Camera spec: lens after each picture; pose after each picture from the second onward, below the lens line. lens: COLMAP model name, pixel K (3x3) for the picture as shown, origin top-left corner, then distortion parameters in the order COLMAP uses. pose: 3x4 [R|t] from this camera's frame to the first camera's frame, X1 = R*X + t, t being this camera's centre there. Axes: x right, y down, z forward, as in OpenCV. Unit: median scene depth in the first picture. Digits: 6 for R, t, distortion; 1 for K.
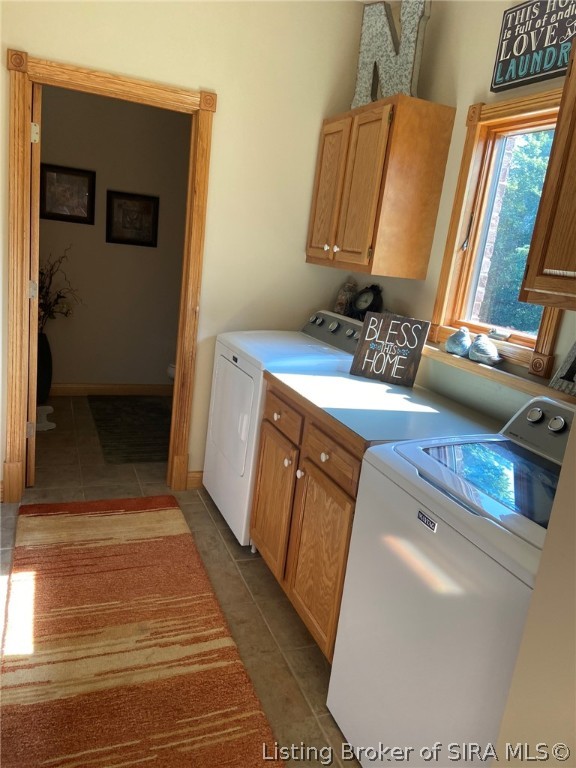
lens RADIAL K [[579.1, 0, 289.6], [0, 579.1, 382.9], [0, 0, 1]] dist [0.093874, -0.113502]
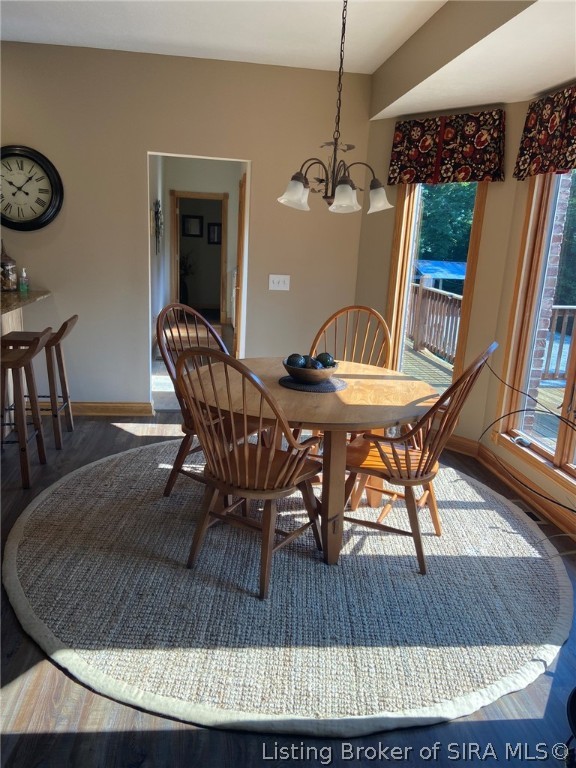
lens RADIAL K [[579.1, 0, 292.9], [0, 579.1, 383.1], [0, 0, 1]] dist [0.093874, -0.113502]
pose [[0.970133, -0.014666, -0.242130, 0.977862], [0.012239, 0.999859, -0.011524, 0.596729], [0.242265, 0.008216, 0.970175, -2.030170]]
